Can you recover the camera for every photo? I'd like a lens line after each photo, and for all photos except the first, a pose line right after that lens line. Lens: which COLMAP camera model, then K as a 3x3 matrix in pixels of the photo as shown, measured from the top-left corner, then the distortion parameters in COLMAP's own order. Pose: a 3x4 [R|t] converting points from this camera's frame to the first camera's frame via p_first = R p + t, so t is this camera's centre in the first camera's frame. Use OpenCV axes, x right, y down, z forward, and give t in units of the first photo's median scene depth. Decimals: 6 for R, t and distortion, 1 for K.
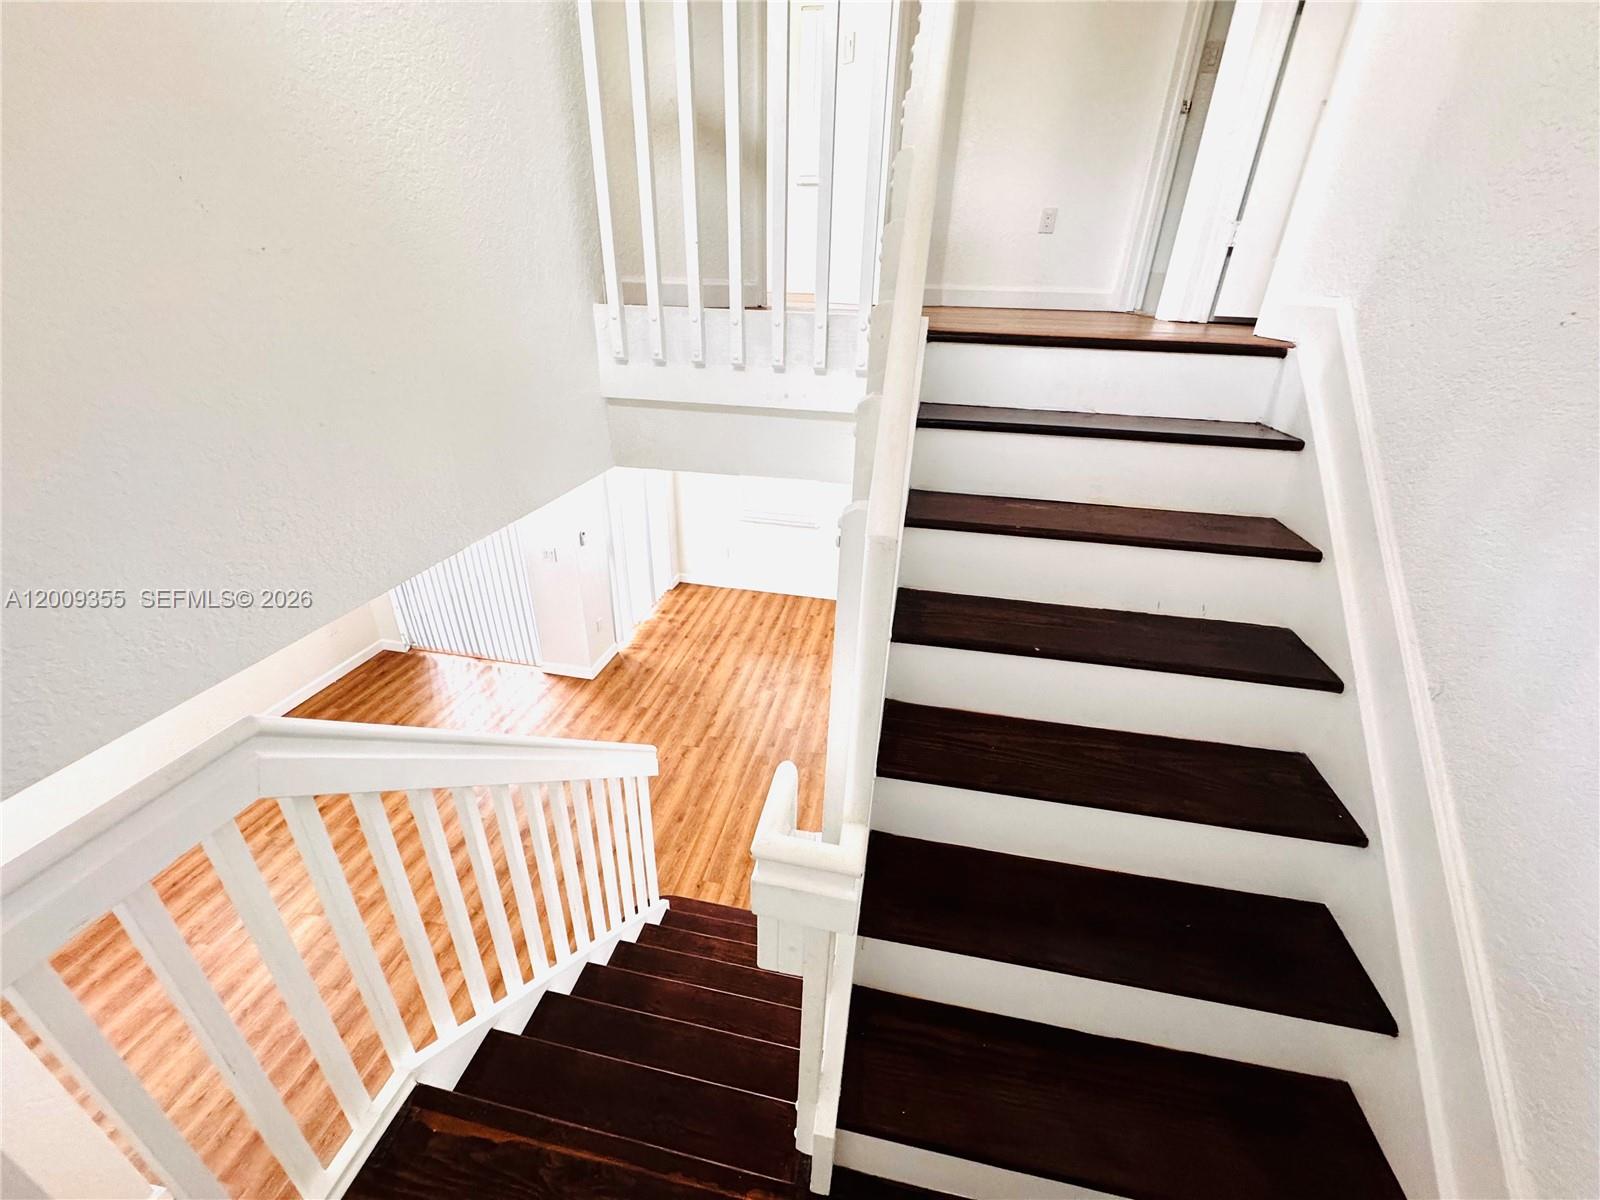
lens RADIAL K [[638.6, 0, 801.3], [0, 638.6, 599.8], [0, 0, 1]] dist [-0.002232, 0.000018]
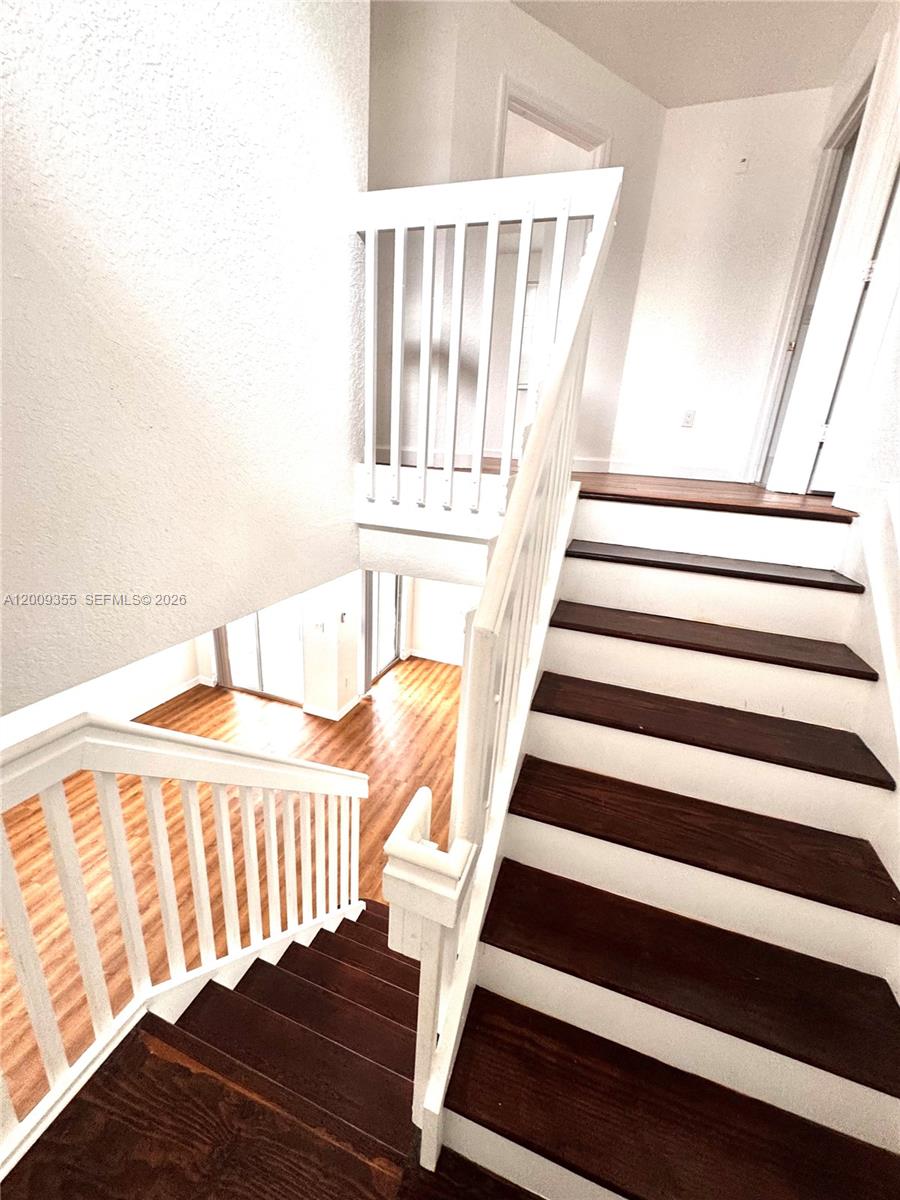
lens RADIAL K [[478.9, 0, 451.3], [0, 478.9, 598.9], [0, 0, 1]] dist [-0.002232, 0.000018]
pose [[0.988793, 0.076747, -0.128055, 0.074982], [-0.096074, 0.983650, -0.152322, 0.003899], [0.114271, 0.162918, 0.980000, -0.038284]]
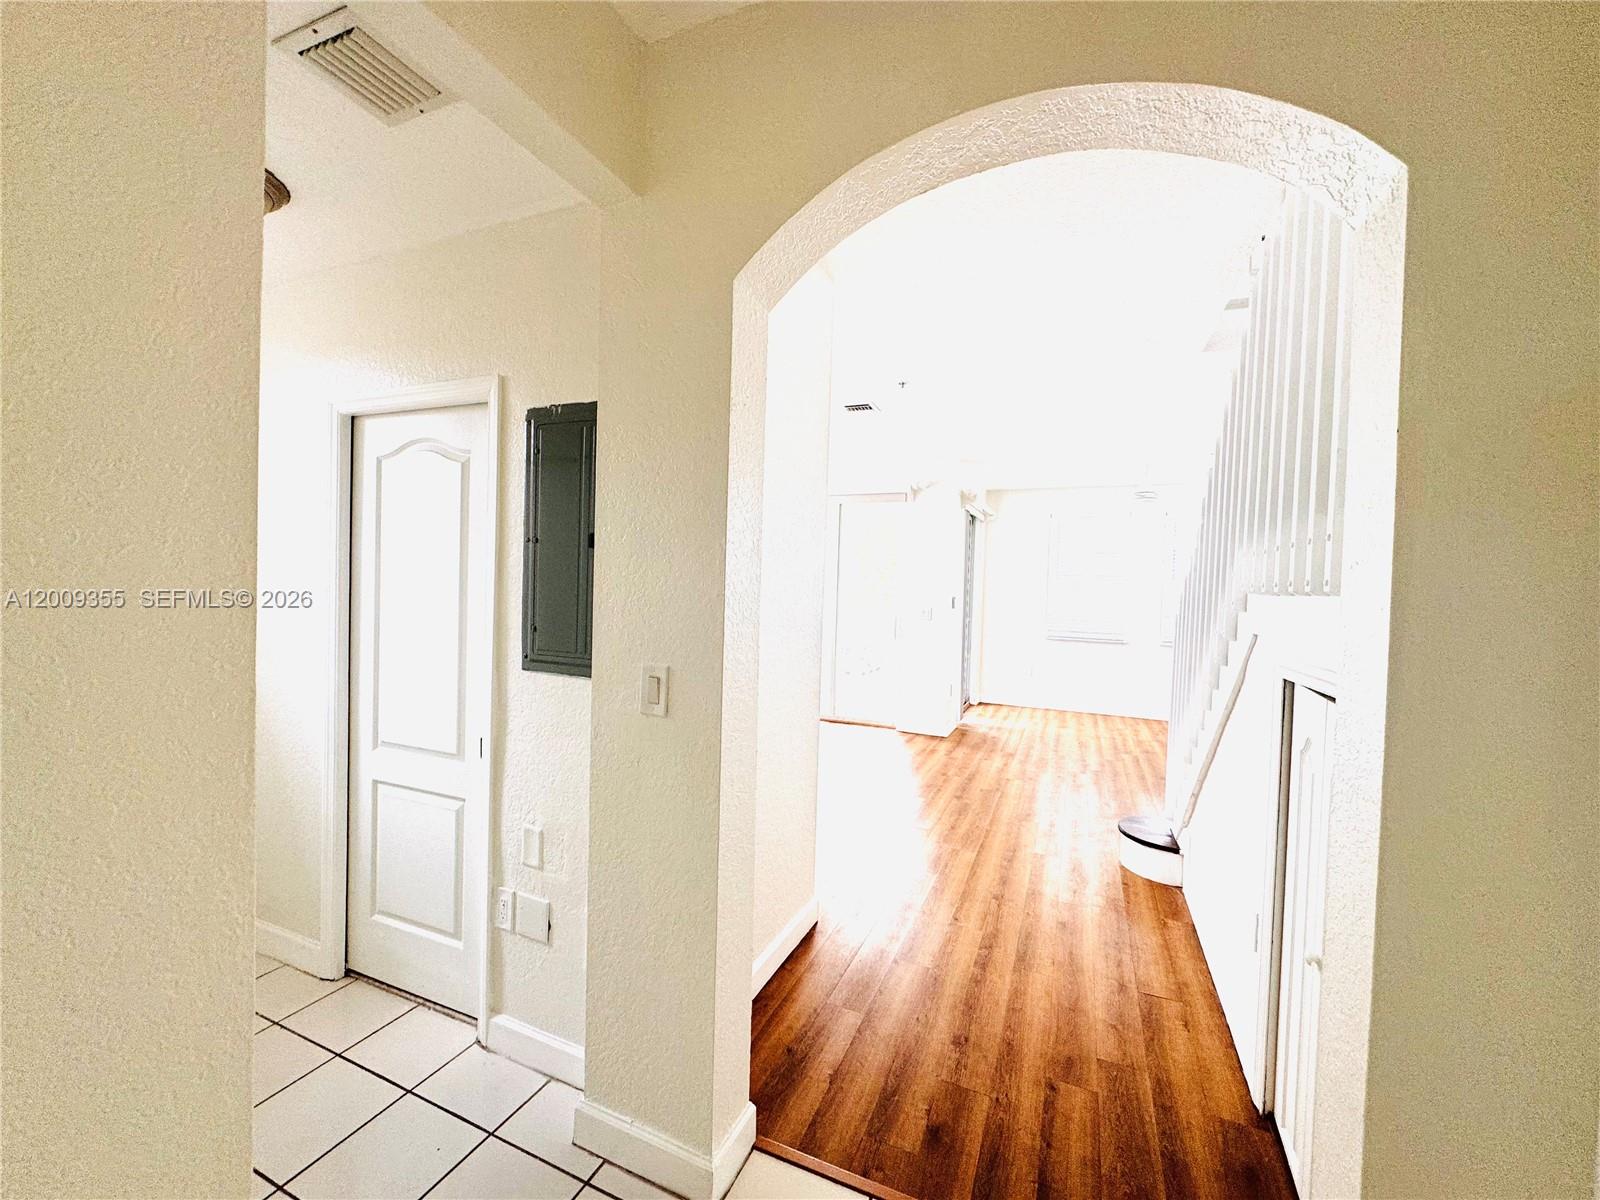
lens RADIAL K [[638.6, 0, 796.6], [0, 638.6, 606.3], [0, 0, 1]] dist [-0.002232, 0.000018]
pose [[0.976680, 0.011679, -0.214384, -1.147547], [-0.103369, 0.900753, -0.421852, 1.352120], [0.188180, 0.434175, 0.880954, -0.314782]]
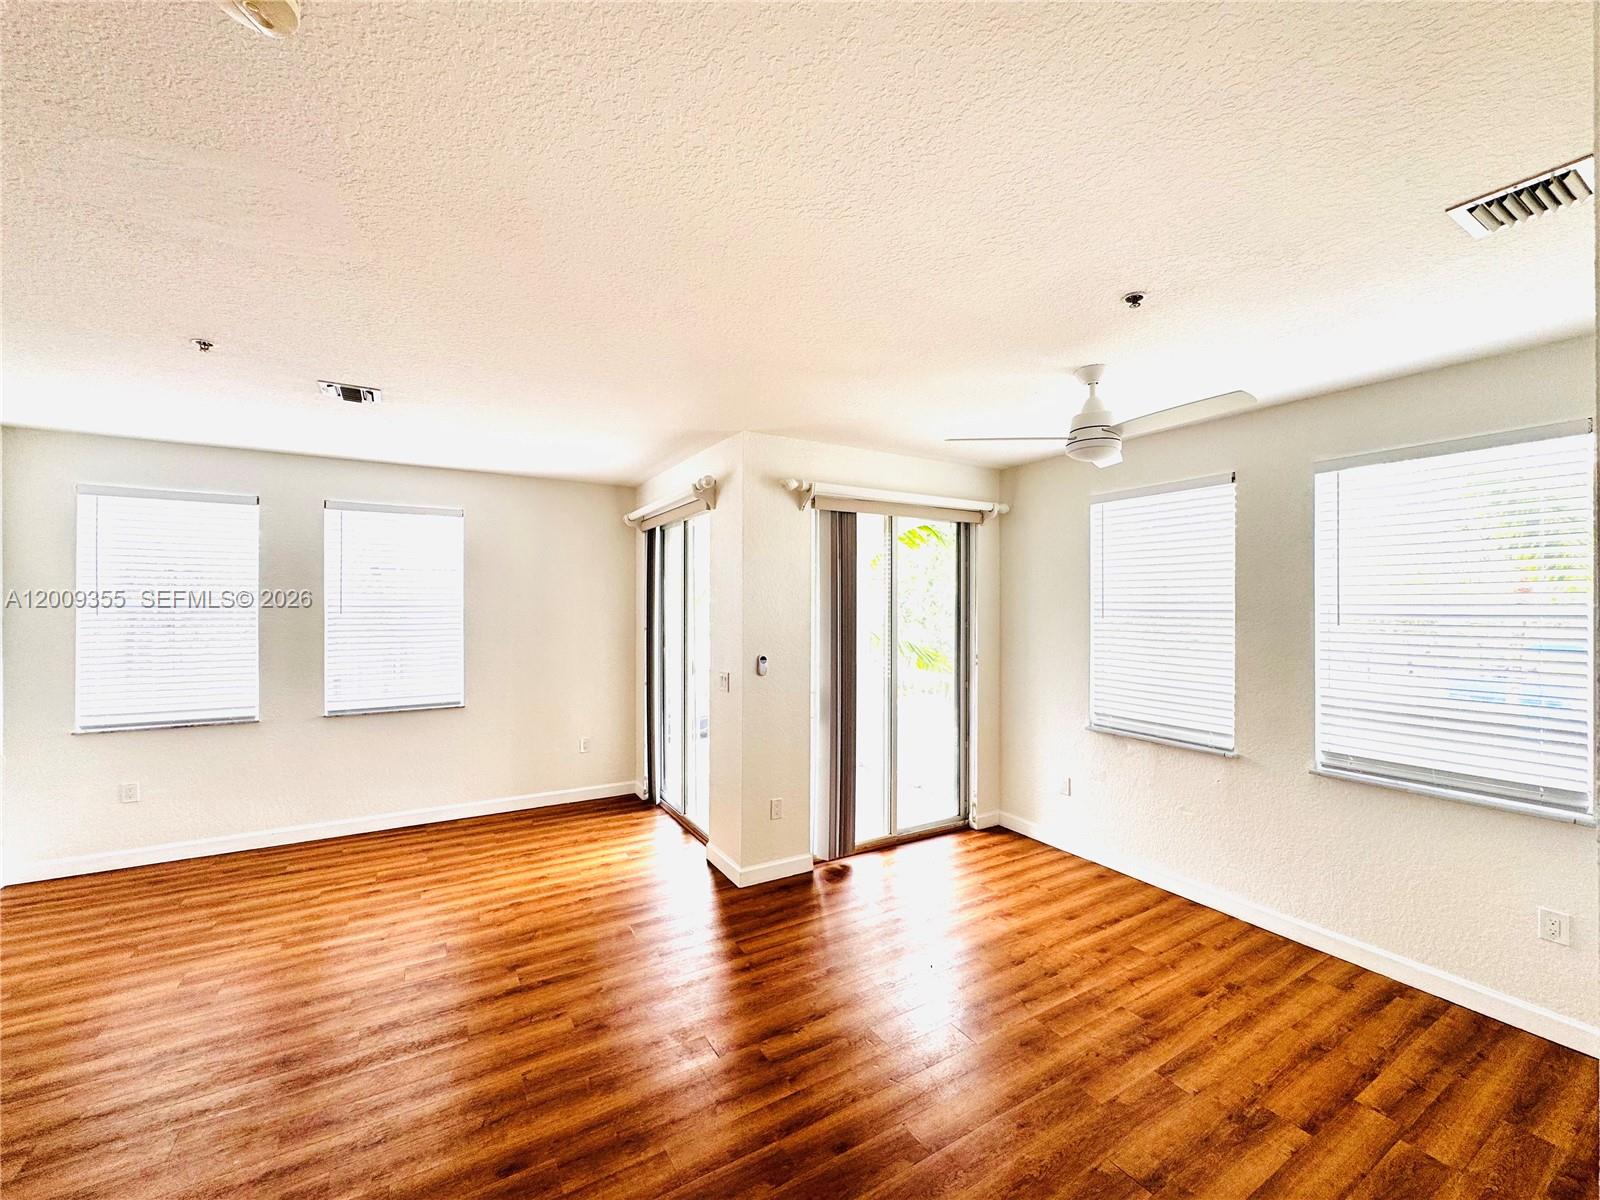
lens RADIAL K [[638.6, 0, 796.6], [0, 638.6, 601.3], [0, 0, 1]] dist [-0.002232, 0.000018]
pose [[0.661450, -0.030996, -0.749348, 0.713458], [-0.318381, 0.893042, -0.317976, 0.174300], [0.679056, 0.448904, 0.580835, 1.774617]]
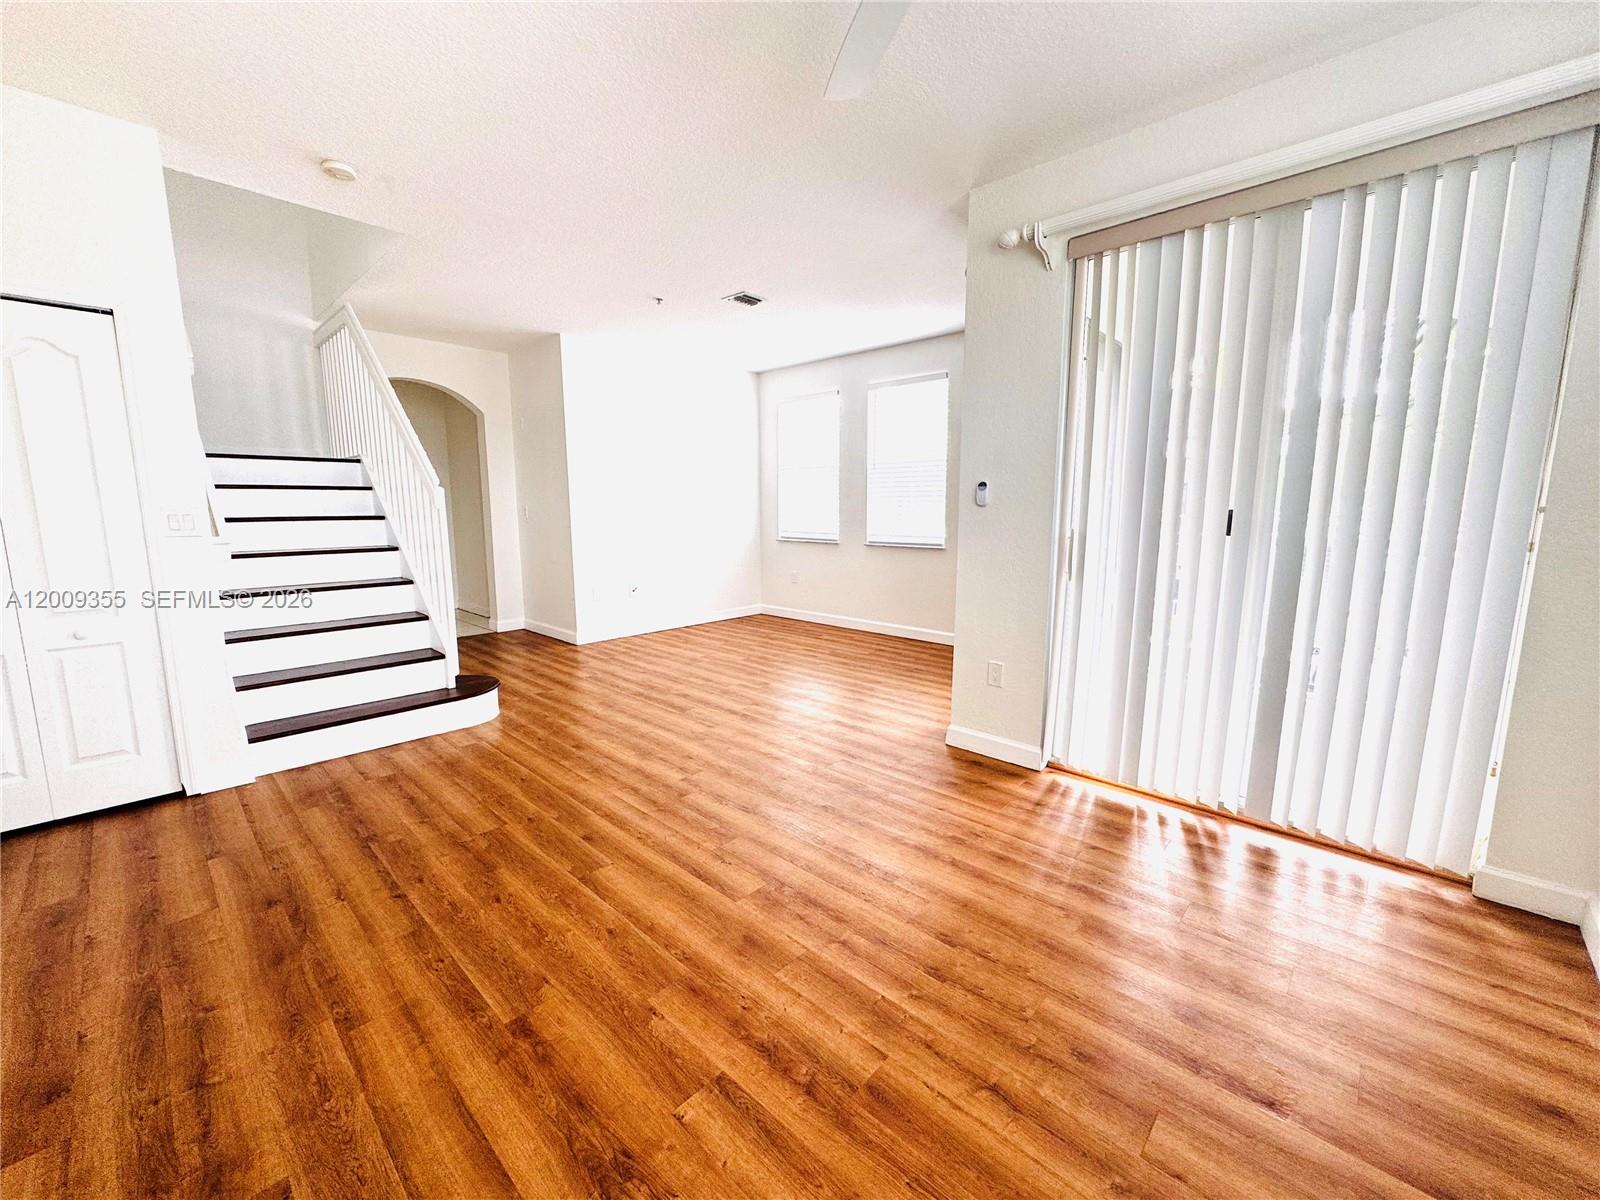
lens RADIAL K [[638.6, 0, 807.4], [0, 638.6, 602.7], [0, 0, 1]] dist [-0.002232, 0.000018]
pose [[-0.527032, 0.093647, -0.844670, 0.762331], [-0.395802, 0.852488, 0.341475, -0.459311], [0.752049, 0.514291, -0.412223, 3.630843]]
